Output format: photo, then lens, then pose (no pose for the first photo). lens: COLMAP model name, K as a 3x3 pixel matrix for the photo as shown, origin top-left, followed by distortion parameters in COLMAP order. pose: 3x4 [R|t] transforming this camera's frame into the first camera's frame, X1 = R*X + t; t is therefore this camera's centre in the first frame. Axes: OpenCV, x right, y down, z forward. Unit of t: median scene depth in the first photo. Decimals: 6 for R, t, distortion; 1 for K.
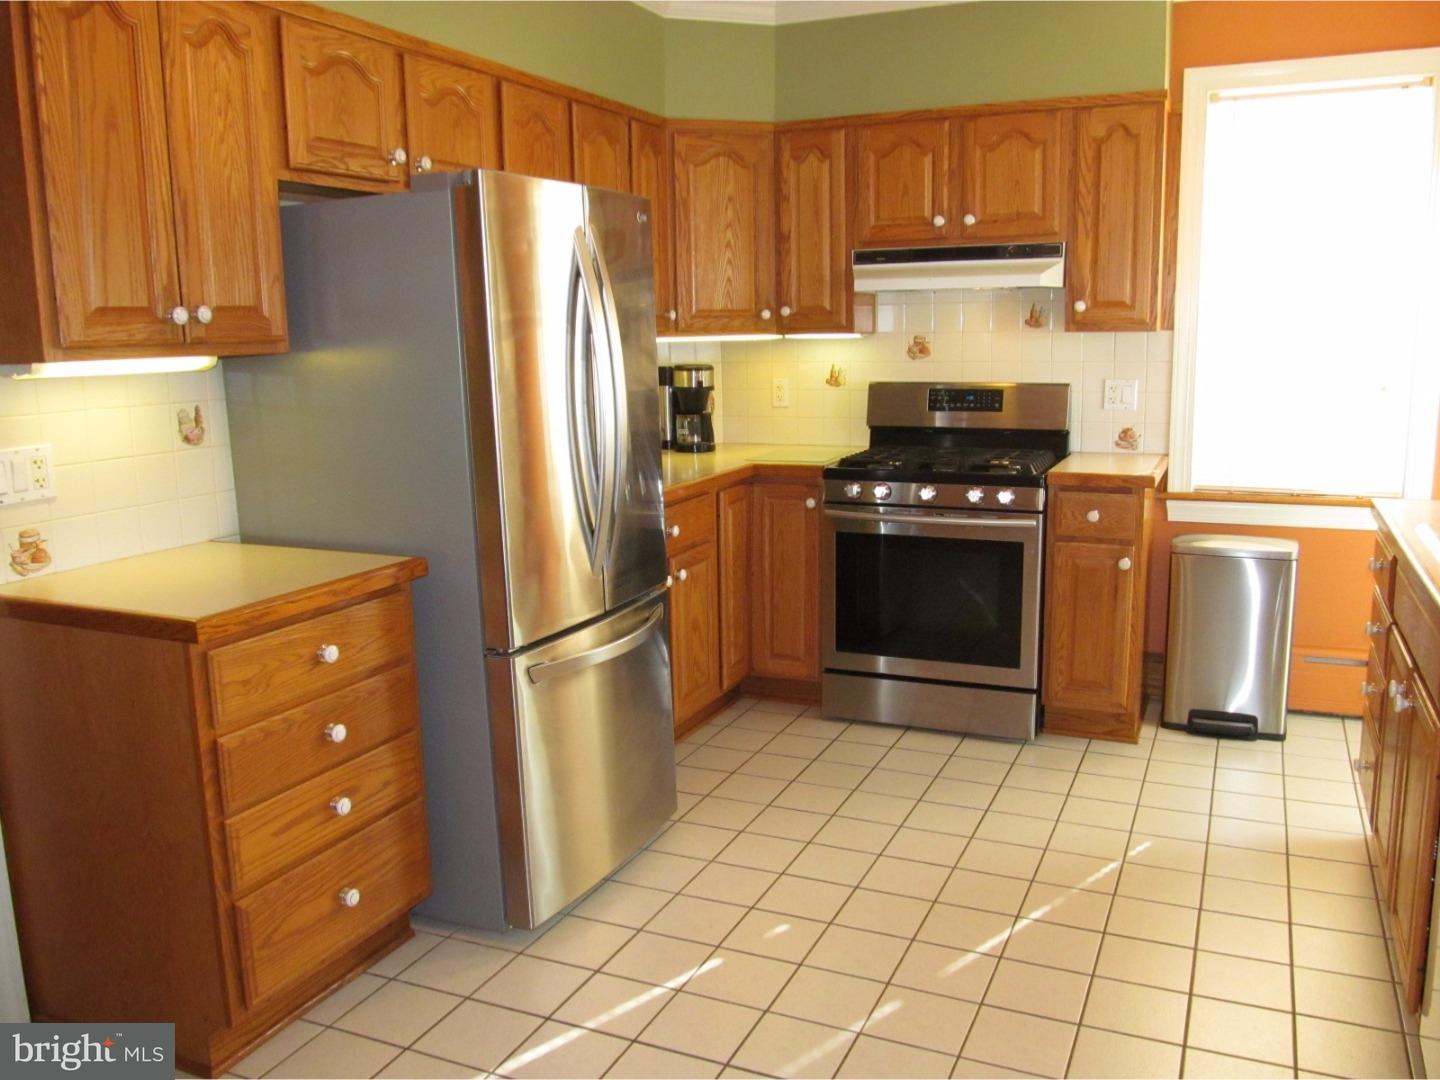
lens RADIAL K [[1176.1, 0, 720.0], [0, 1176.1, 540.0], [0, 0, 1]] dist [-0.071490, 0.032101]
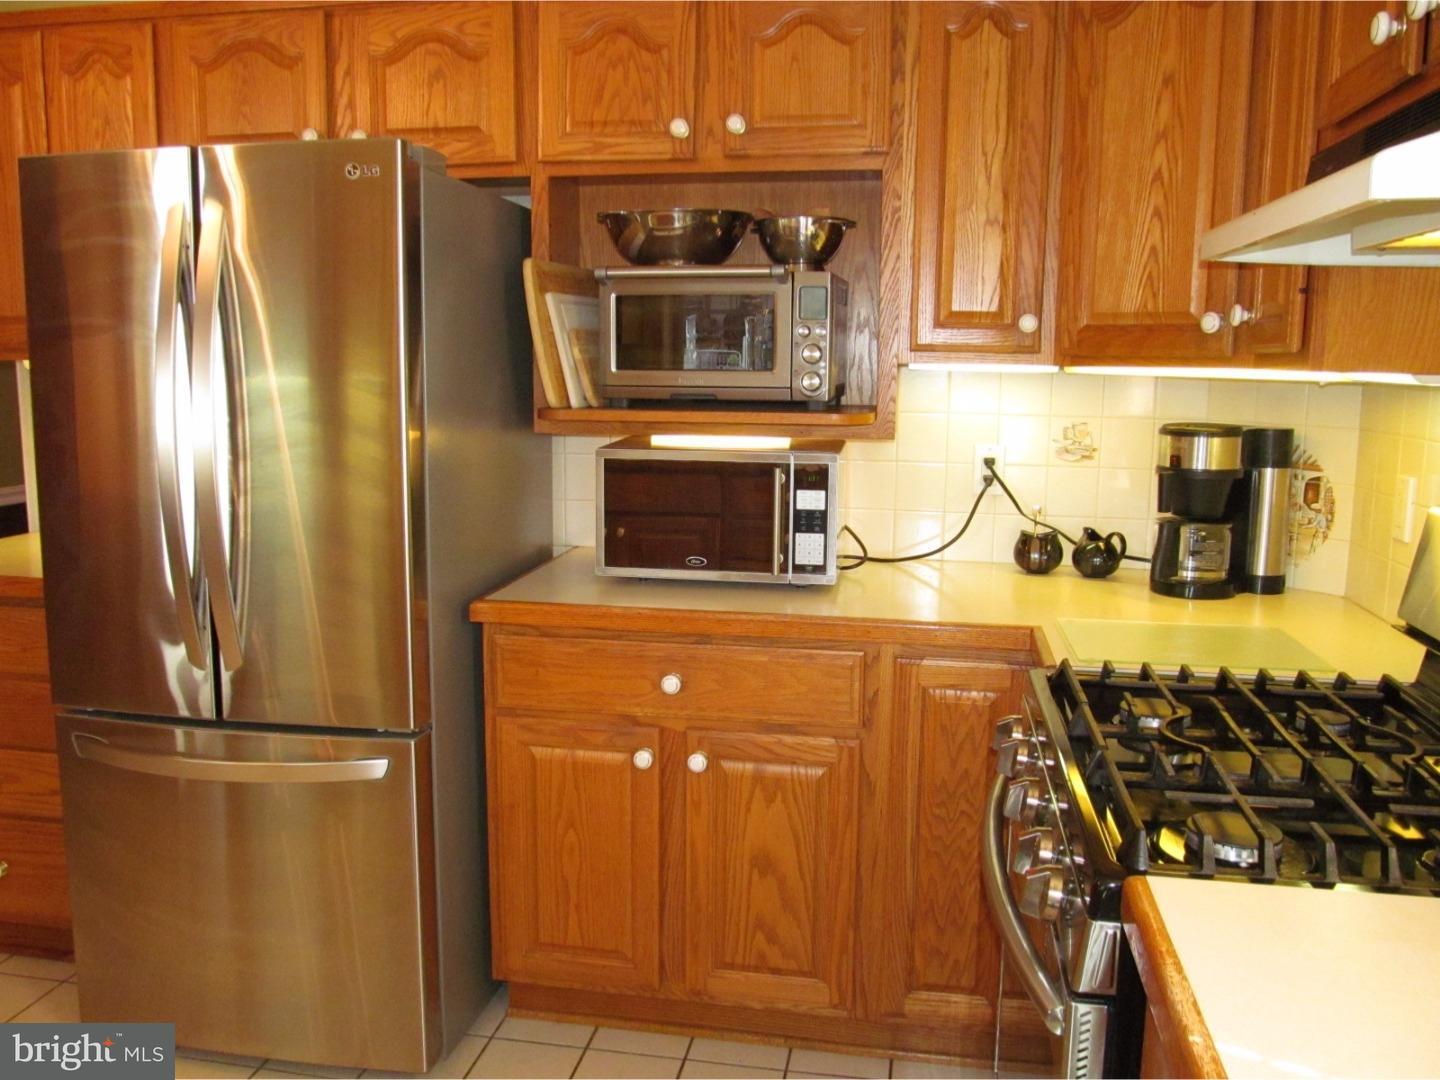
lens RADIAL K [[1176.1, 0, 720.0], [0, 1176.1, 540.0], [0, 0, 1]] dist [-0.071490, 0.032101]
pose [[0.239845, 0.172409, -0.955379, 0.448307], [-0.186881, 0.973898, 0.128835, -0.137113], [0.952654, 0.147642, 0.265804, 0.735233]]
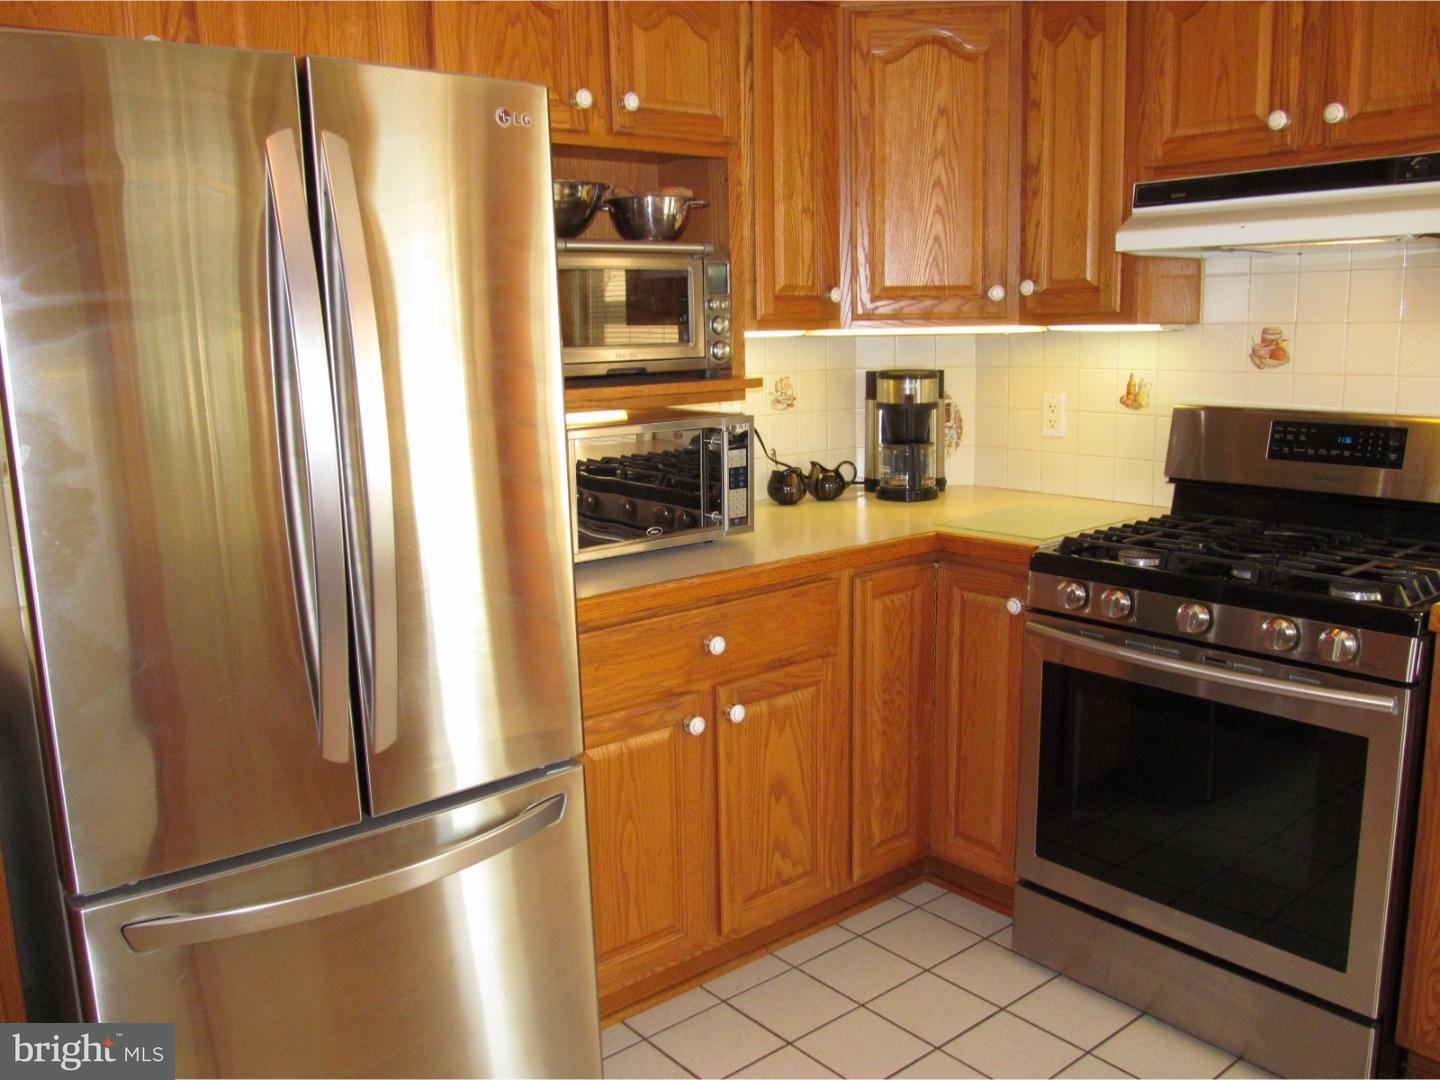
lens RADIAL K [[1176.1, 0, 720.0], [0, 1176.1, 540.0], [0, 0, 1]] dist [-0.071490, 0.032101]
pose [[0.895940, 0.080322, -0.436852, 0.196493], [-0.074801, 0.996751, 0.029859, -0.070042], [0.437831, 0.005926, 0.899038, 0.383922]]
